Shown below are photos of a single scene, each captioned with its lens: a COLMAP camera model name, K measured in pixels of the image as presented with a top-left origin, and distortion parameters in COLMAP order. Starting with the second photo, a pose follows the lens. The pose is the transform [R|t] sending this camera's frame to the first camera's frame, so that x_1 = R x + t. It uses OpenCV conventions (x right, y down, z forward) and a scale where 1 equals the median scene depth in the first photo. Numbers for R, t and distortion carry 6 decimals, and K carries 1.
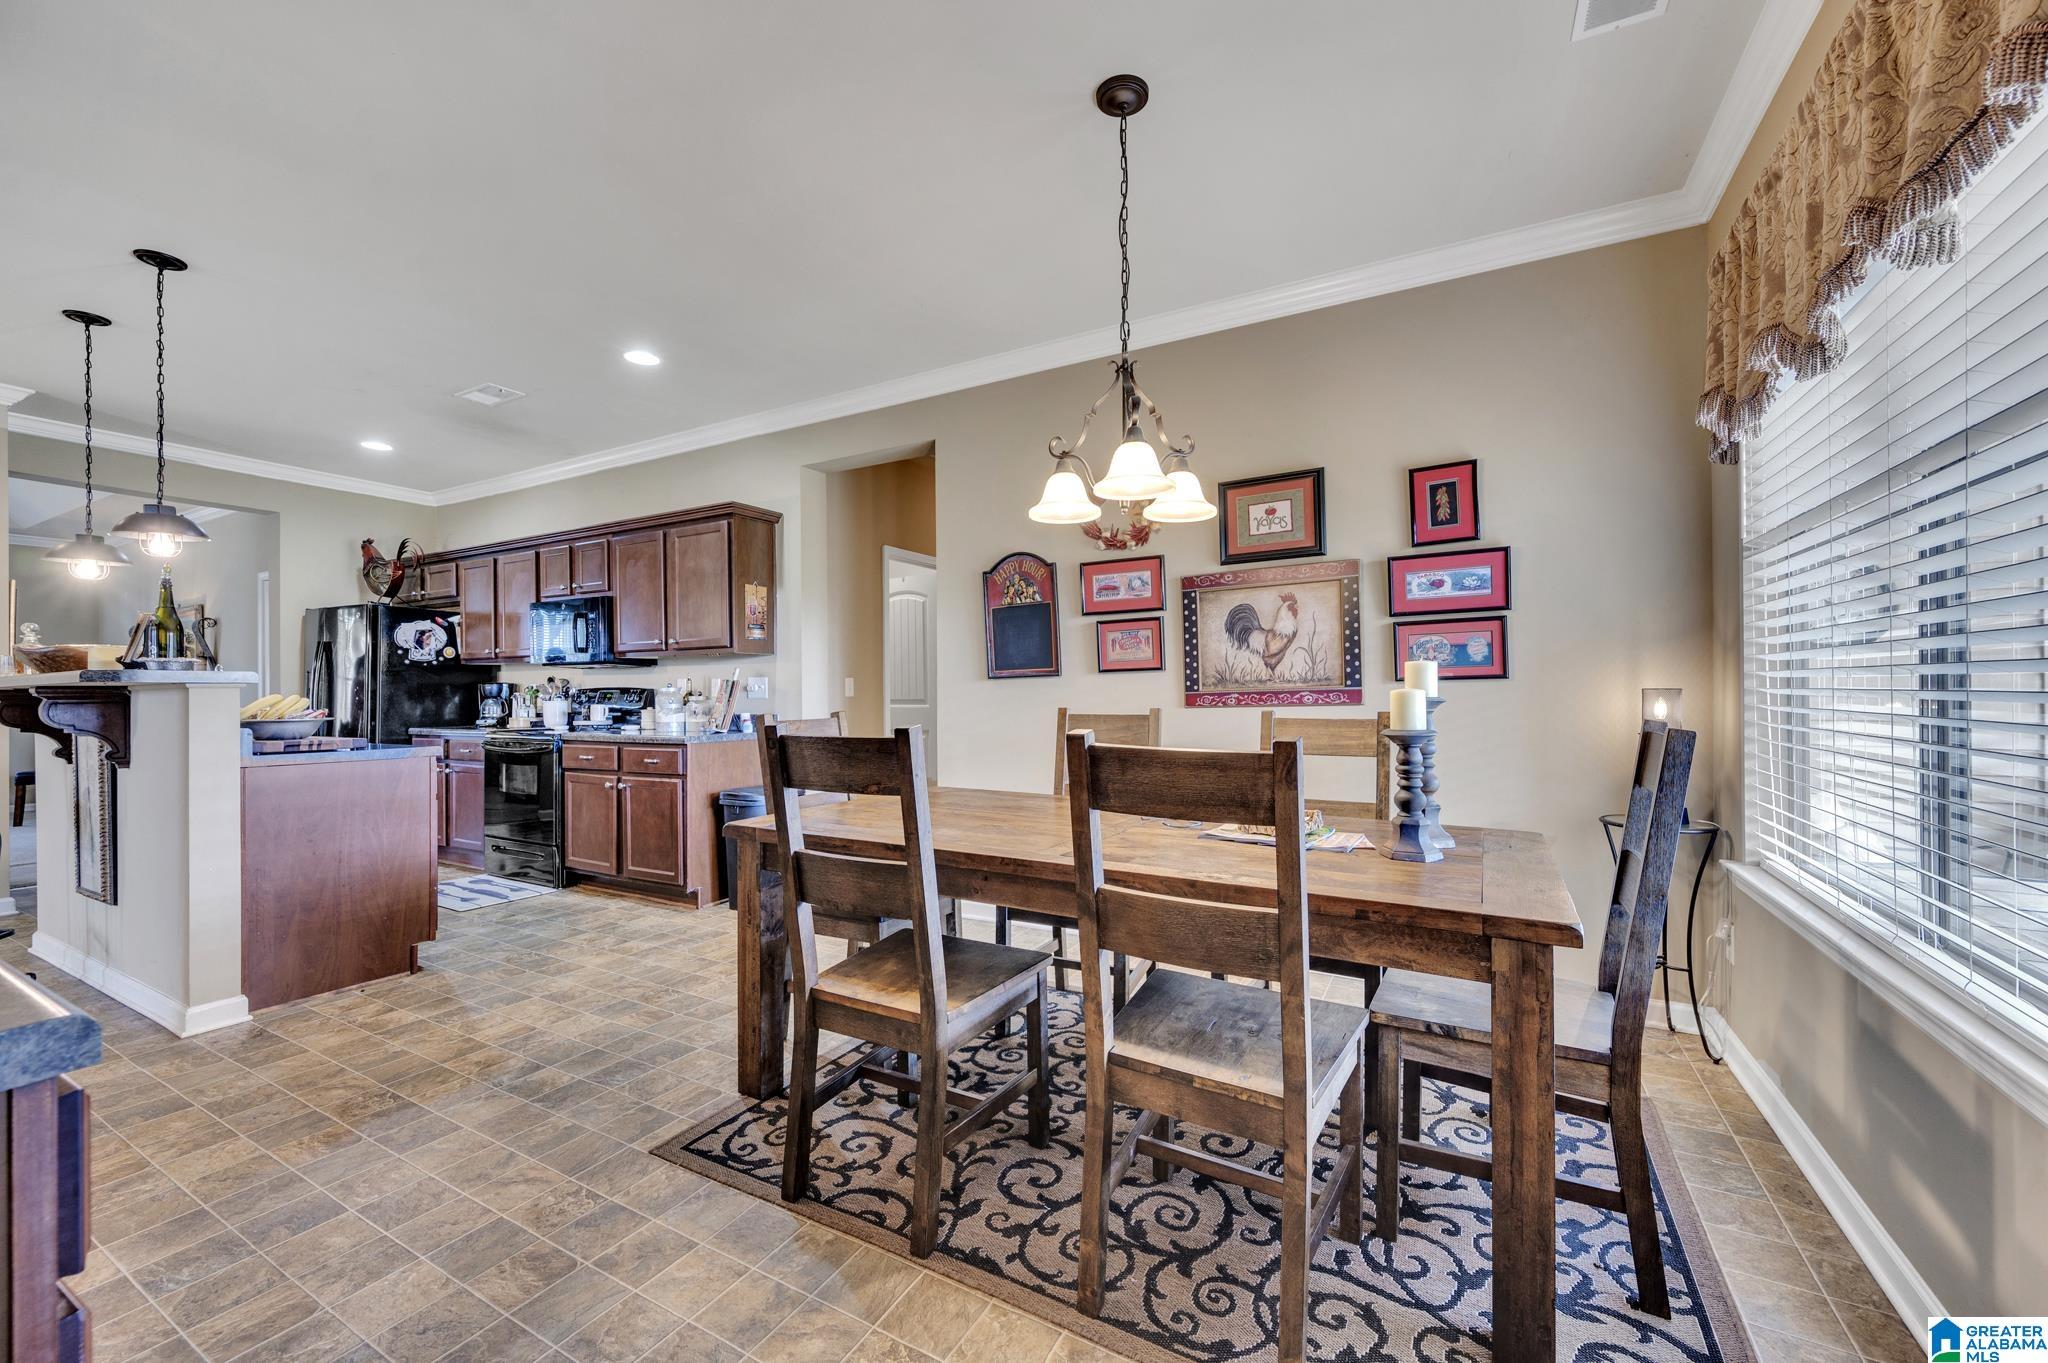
lens RADIAL K [[803.8, 0, 1026.6], [0, 803.8, 690.2], [0, 0, 1]] dist [0.000088, 0.000057]
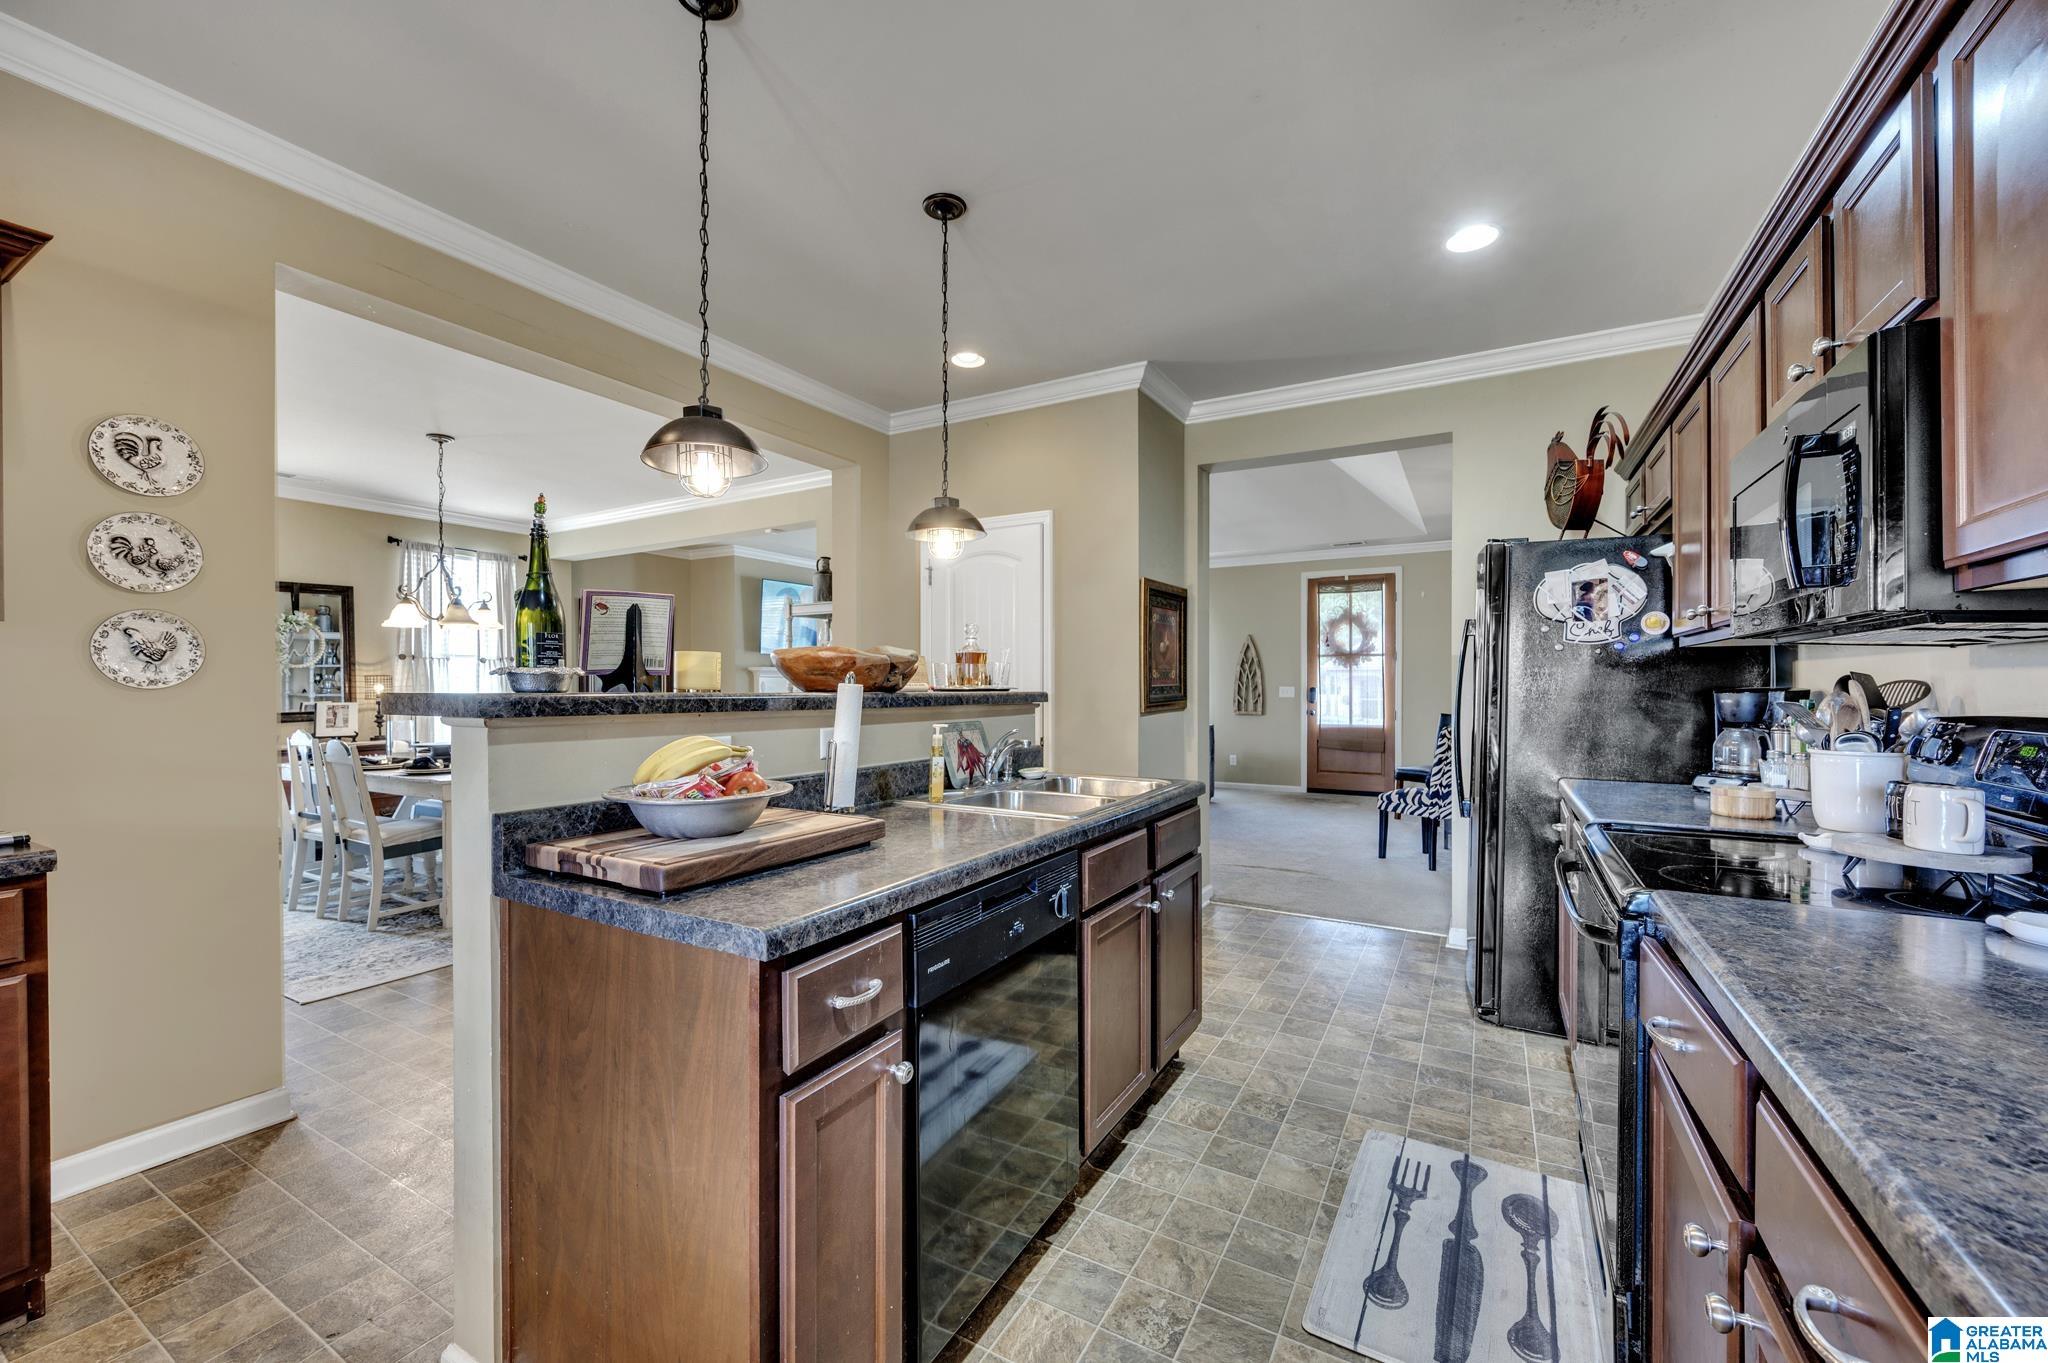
lens RADIAL K [[803.8, 0, 1026.6], [0, 803.8, 690.2], [0, 0, 1]] dist [0.000088, 0.000057]
pose [[-0.011227, 0.011899, -0.999866, -0.292874], [0.001817, 0.999928, 0.011879, -0.016904], [0.999935, -0.001684, -0.011248, 0.751599]]
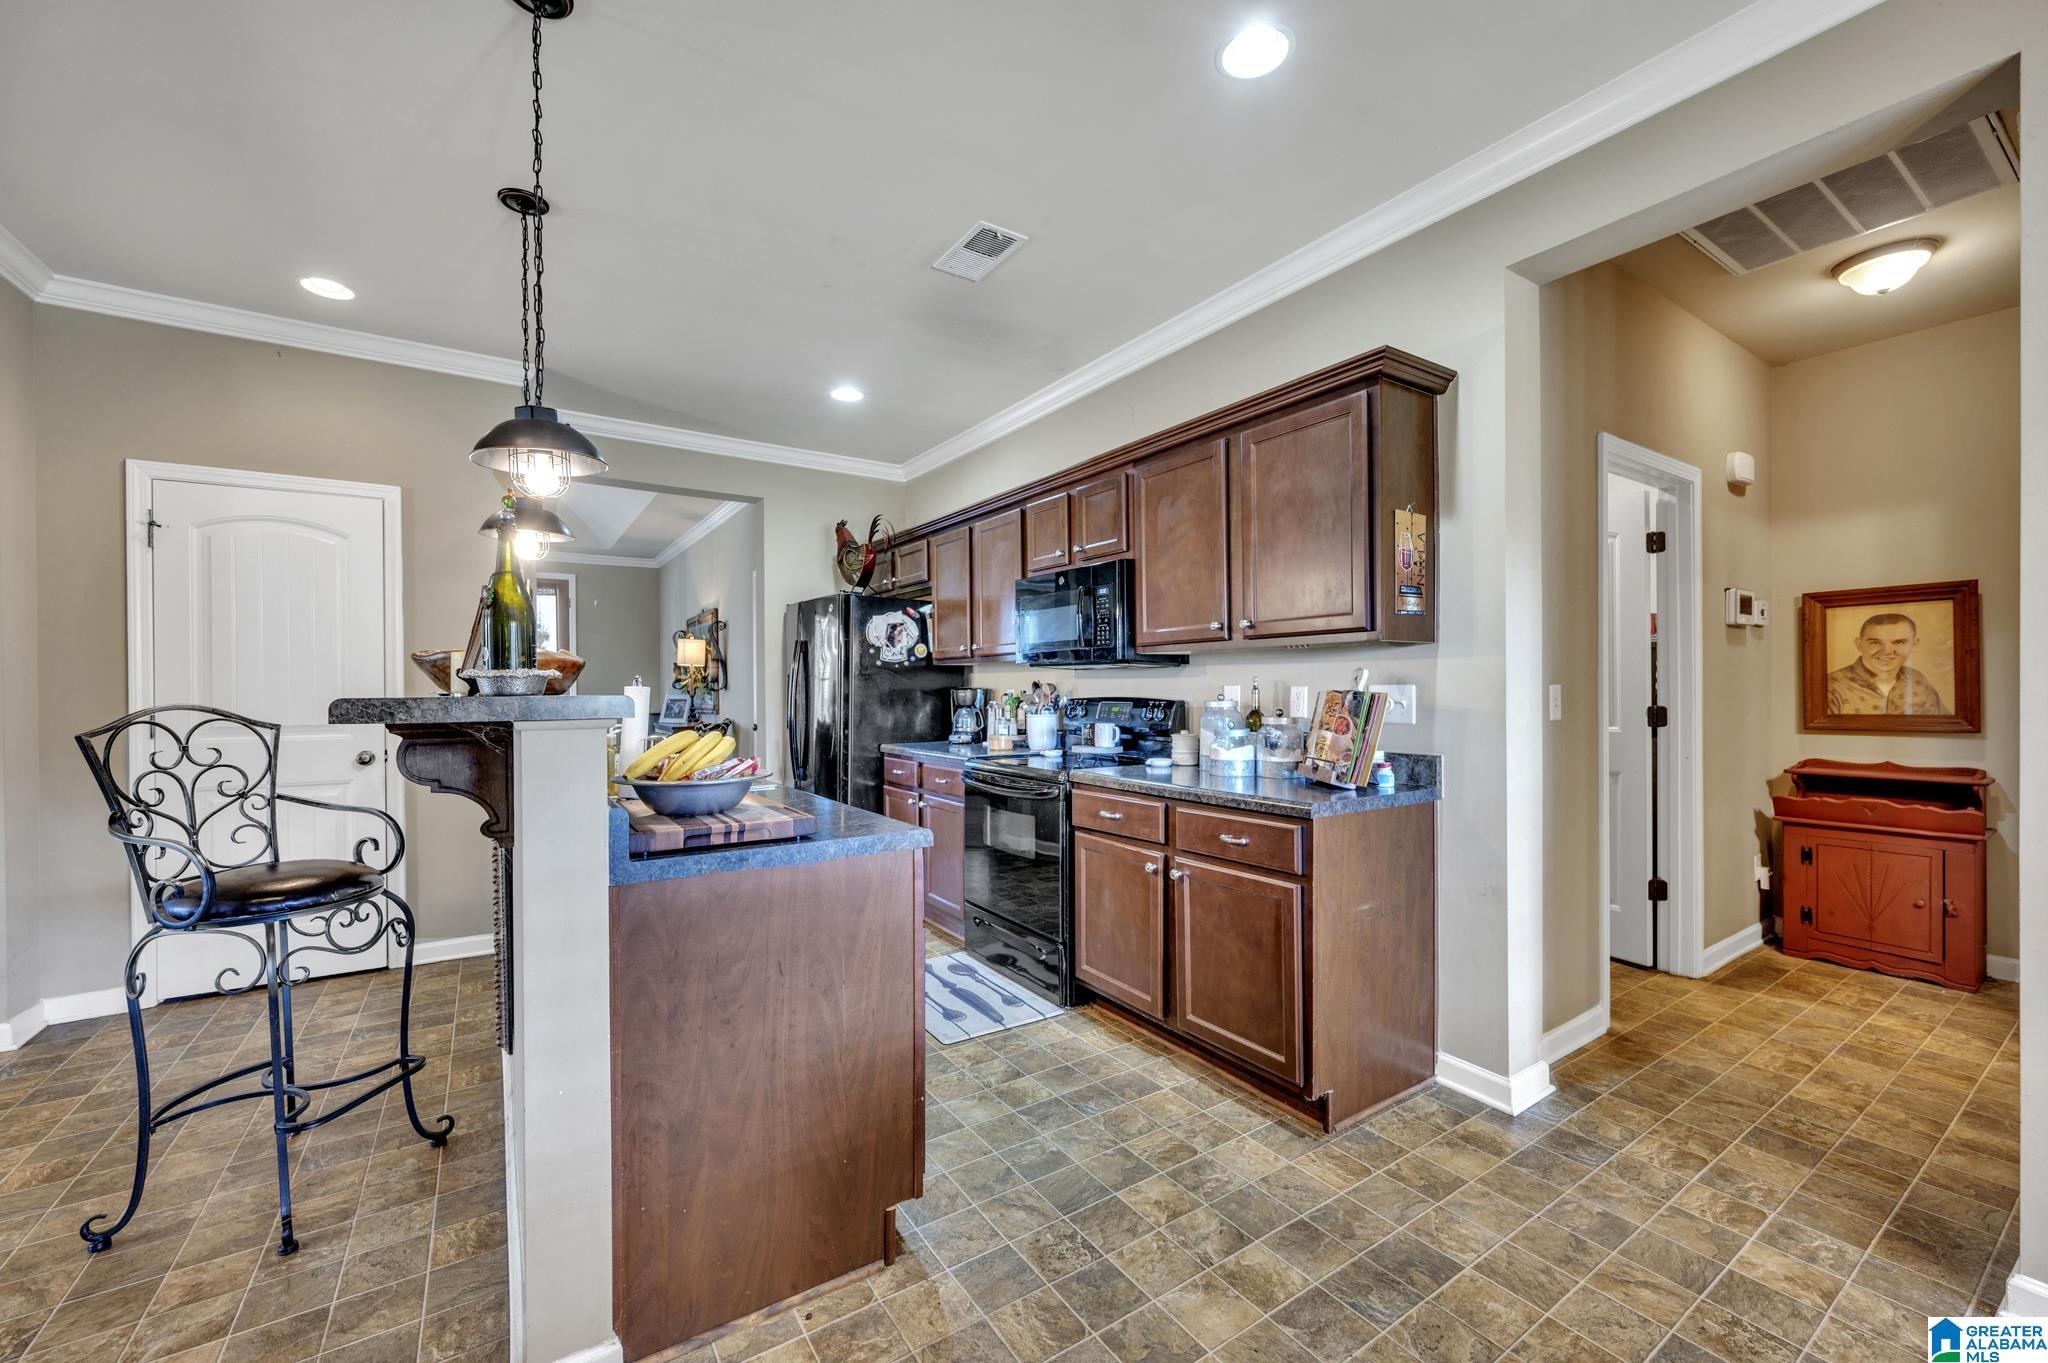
lens RADIAL K [[803.8, 0, 1026.6], [0, 803.8, 690.2], [0, 0, 1]] dist [0.000088, 0.000057]
pose [[0.888870, 0.003291, -0.458147, -0.296424], [0.001390, 0.999950, 0.009880, -0.017762], [0.458157, -0.009419, 0.888822, 0.386337]]
